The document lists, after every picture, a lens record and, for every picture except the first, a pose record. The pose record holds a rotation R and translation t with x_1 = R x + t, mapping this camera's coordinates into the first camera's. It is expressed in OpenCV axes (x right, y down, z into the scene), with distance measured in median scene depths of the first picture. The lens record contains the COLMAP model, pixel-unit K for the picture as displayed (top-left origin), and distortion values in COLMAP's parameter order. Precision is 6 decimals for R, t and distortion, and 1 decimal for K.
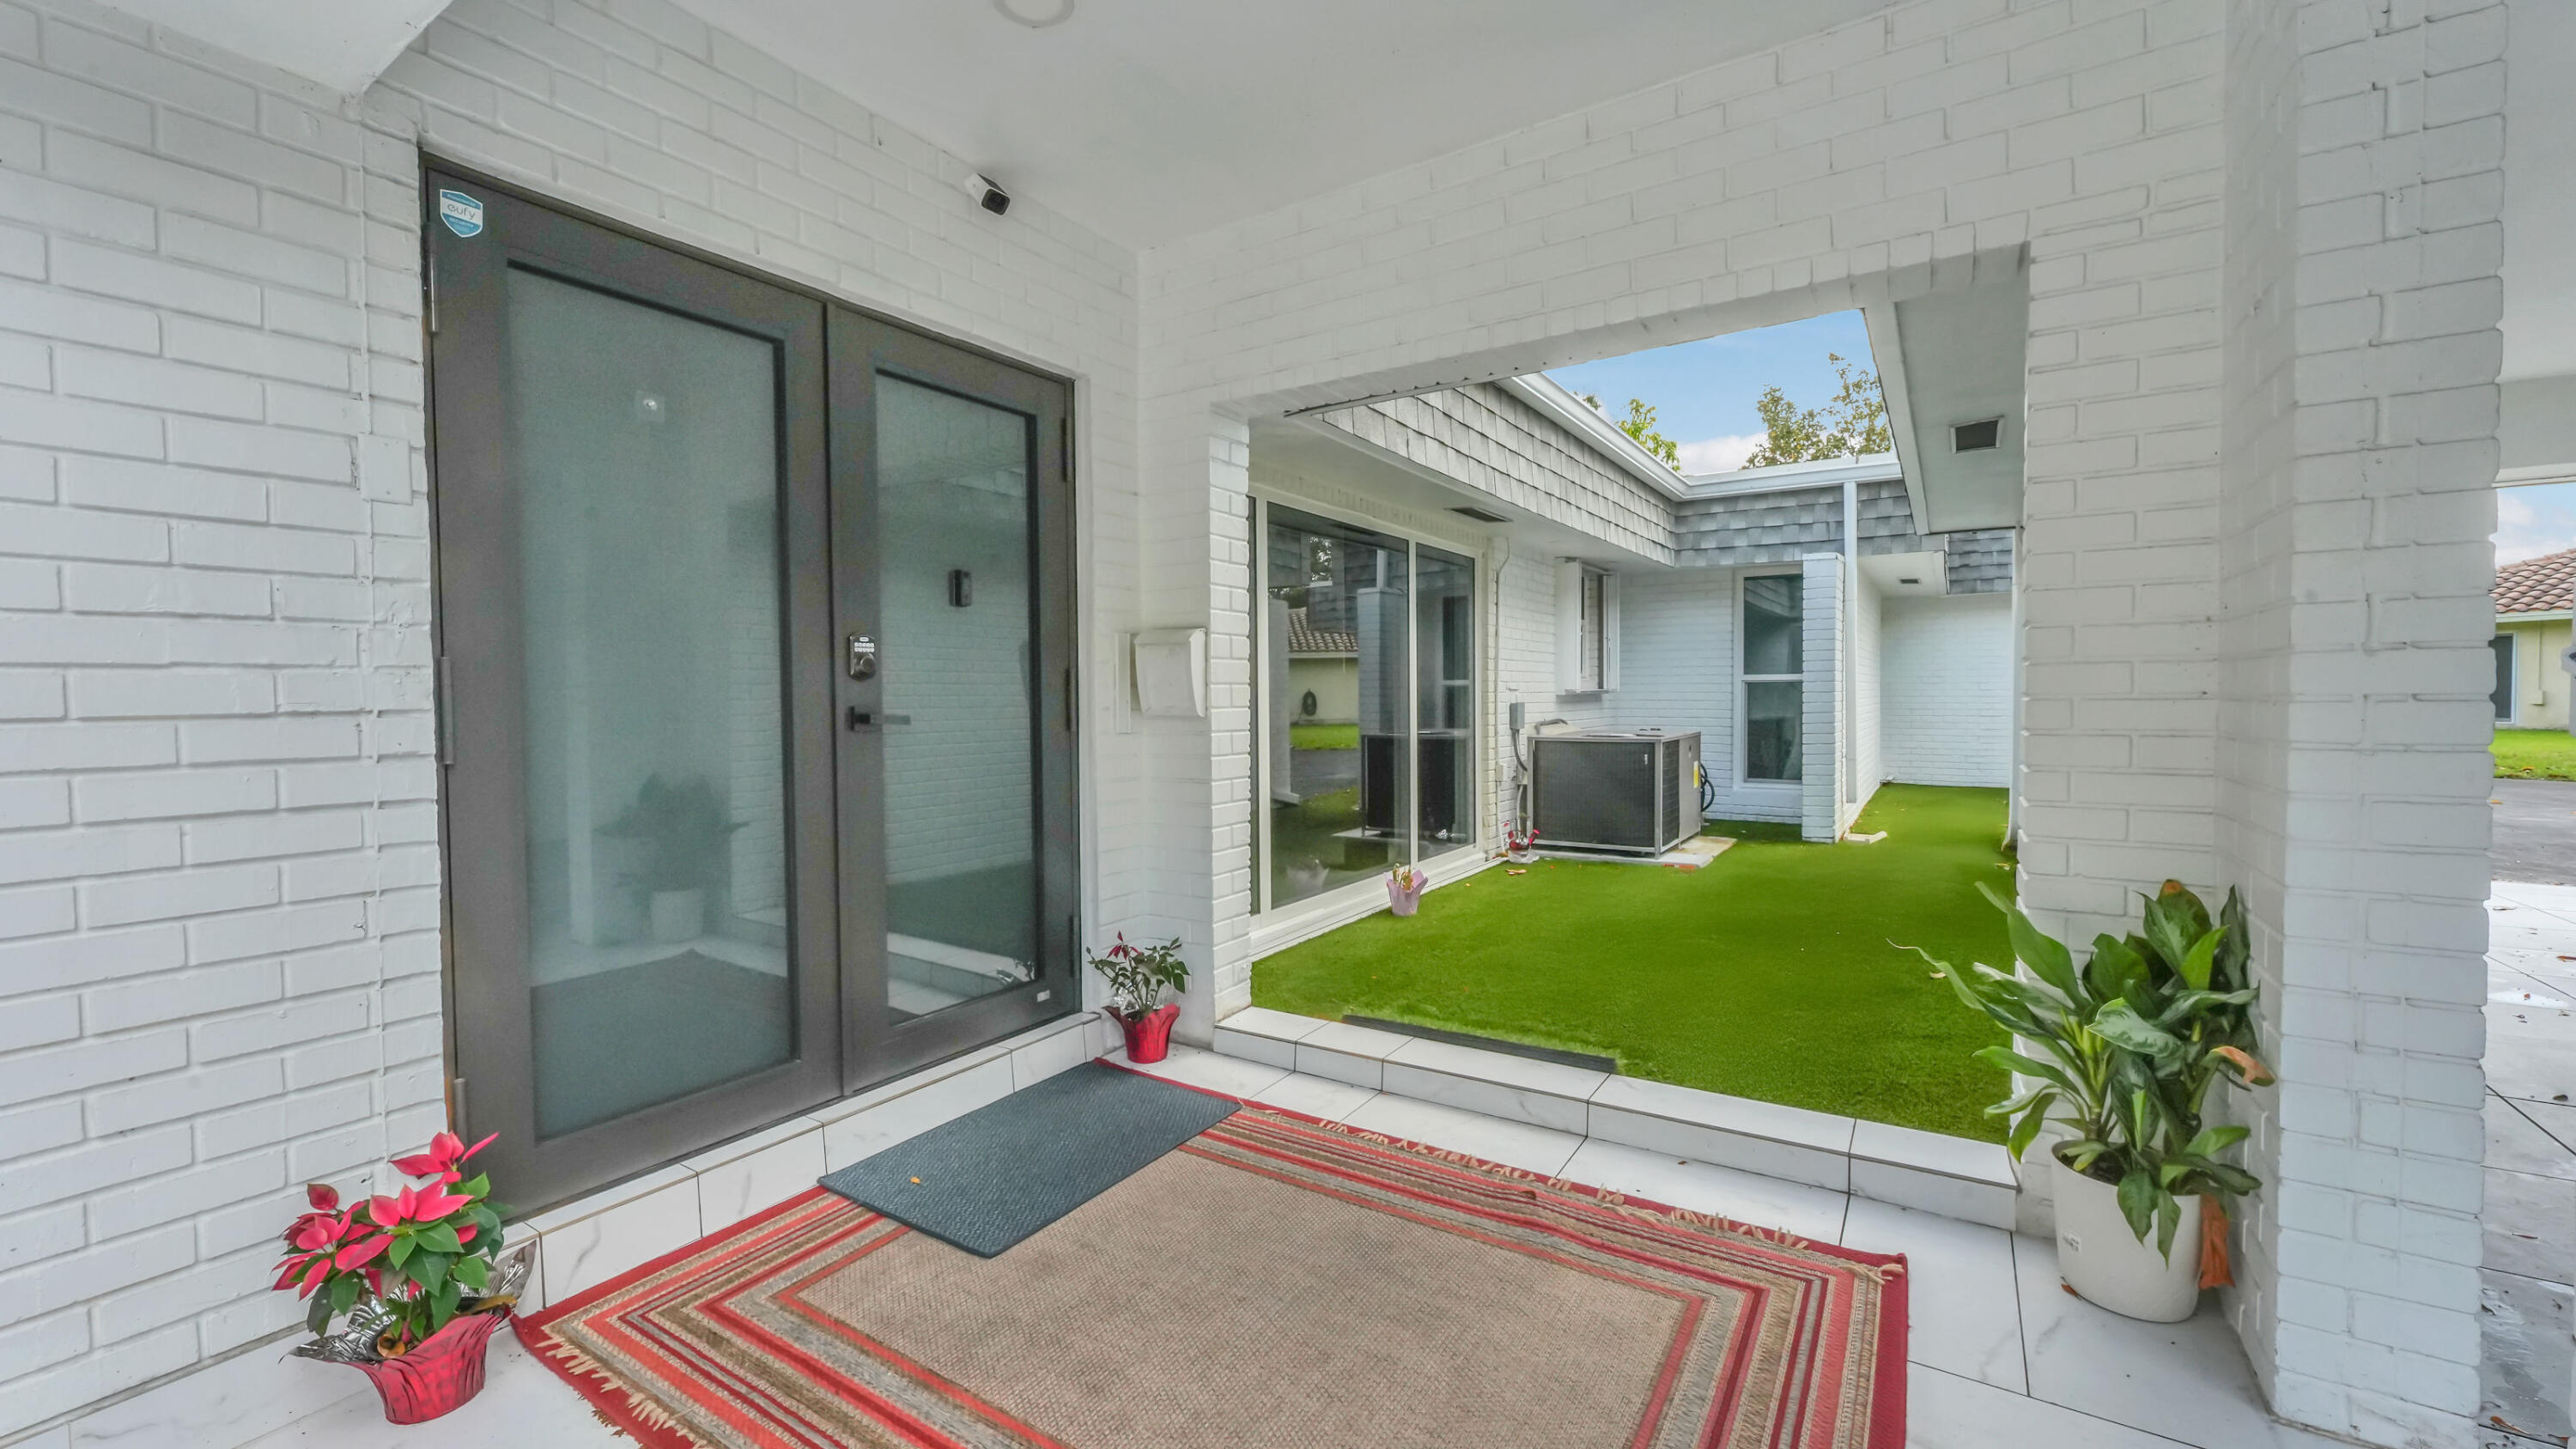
lens RADIAL K [[1010.4, 0, 1281.5], [0, 1010.4, 720.8], [0, 0, 1]] dist [-0.005947, 0.000475]
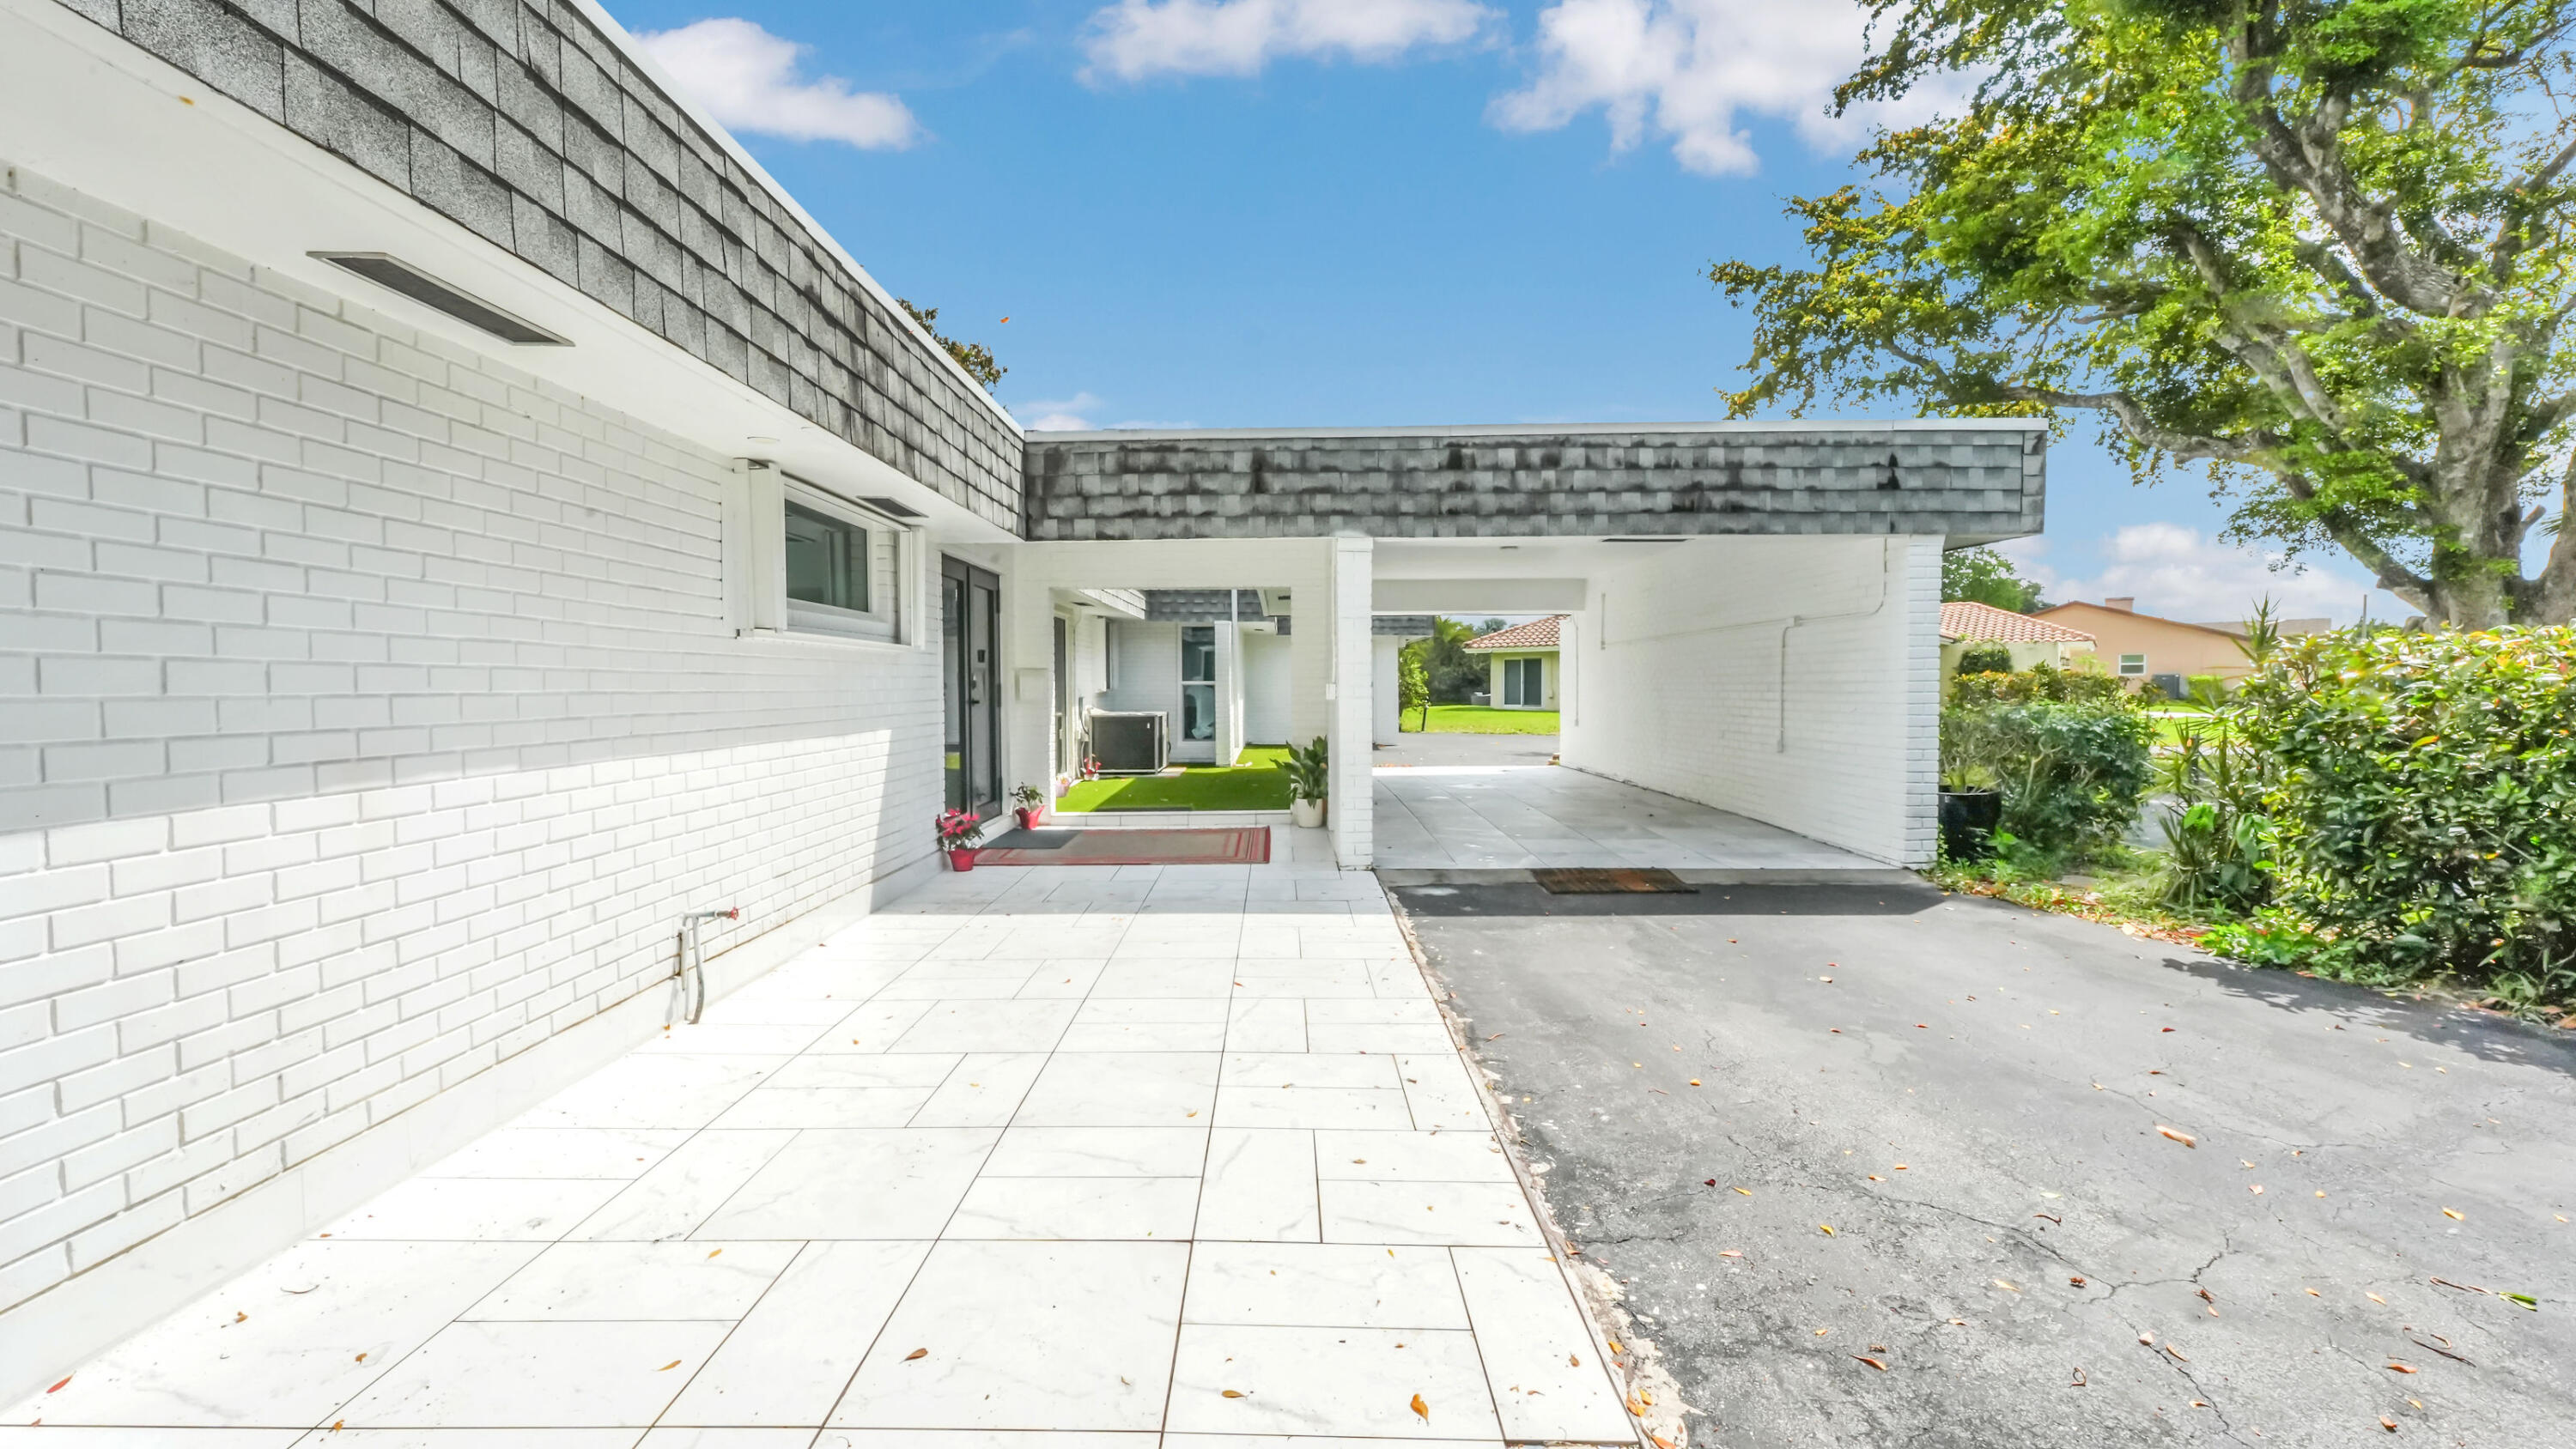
lens RADIAL K [[1010.4, 0, 1280.1], [0, 1010.4, 723.8], [0, 0, 1]] dist [-0.005947, 0.000475]
pose [[0.833126, -0.016108, 0.552849, -0.708119], [0.012186, 0.999868, 0.010770, 0.022884], [-0.552949, -0.002236, 0.833212, -1.078964]]
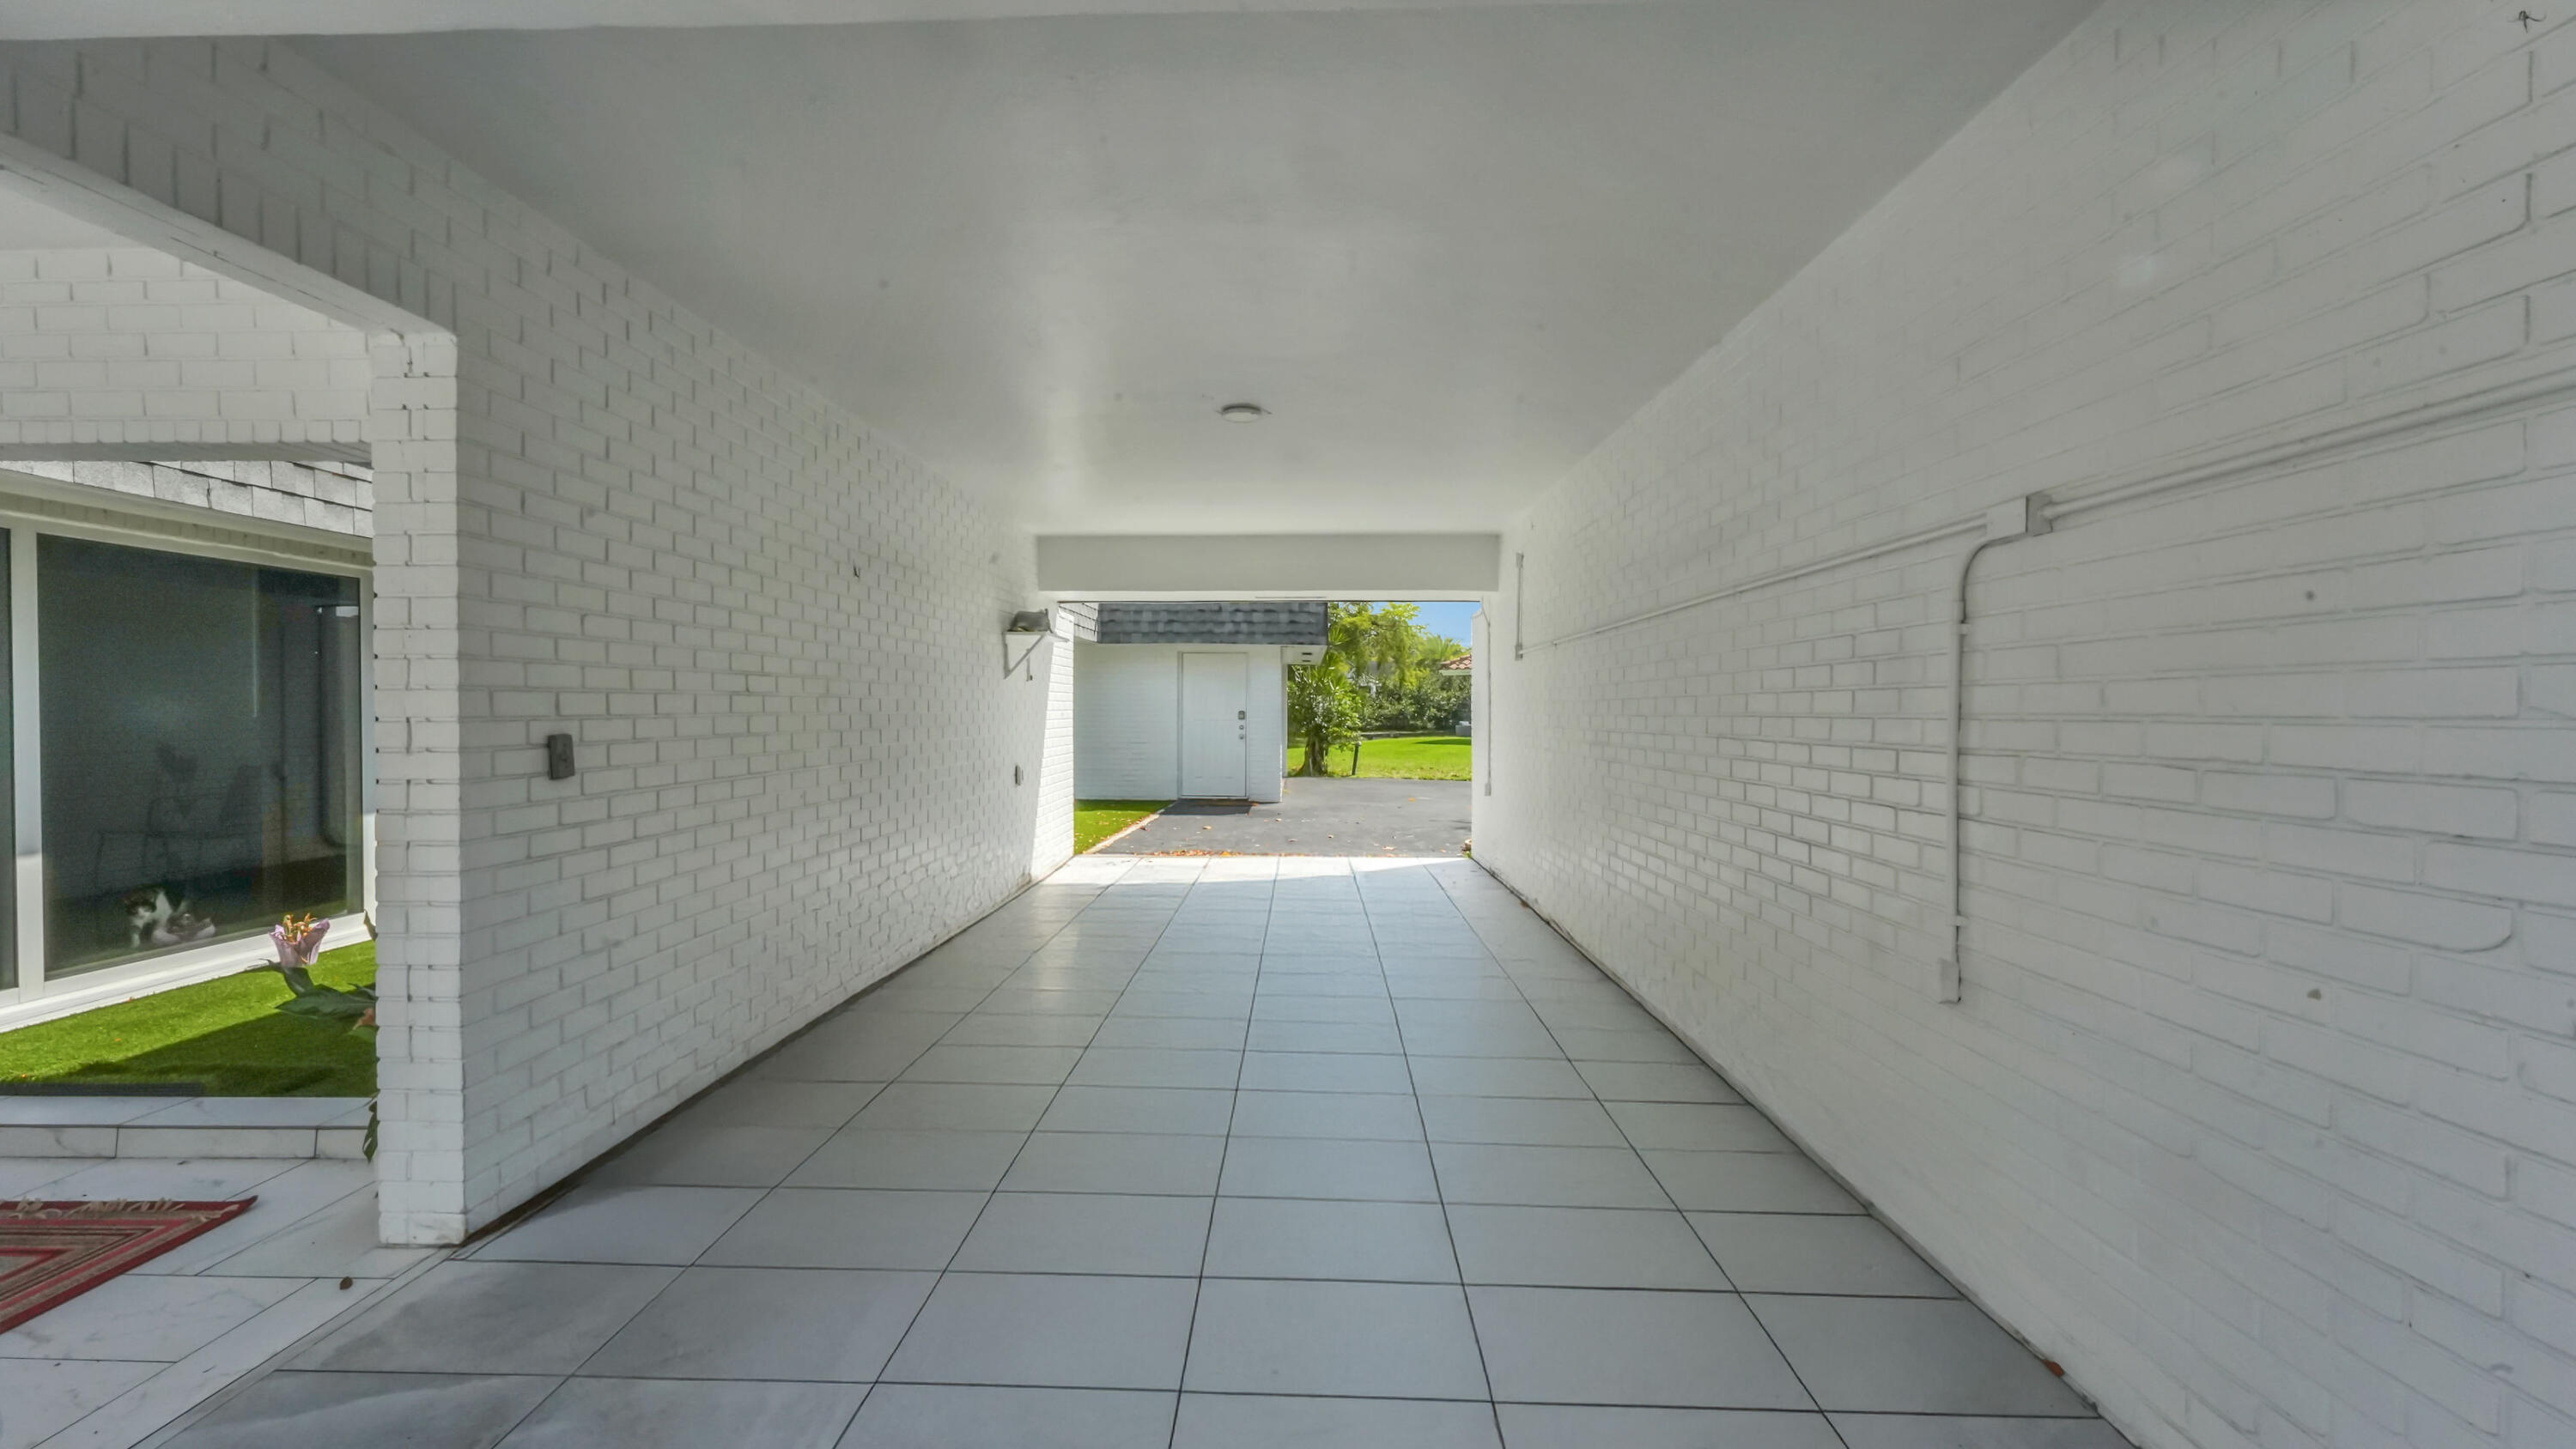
lens RADIAL K [[1010.4, 0, 1280.7], [0, 1010.4, 721.2], [0, 0, 1]] dist [-0.005947, 0.000475]
pose [[0.843403, 0.003599, 0.537269, 0.432869], [0.005406, 0.999870, -0.015184, -0.026606], [-0.537254, 0.015710, 0.843274, -0.348888]]
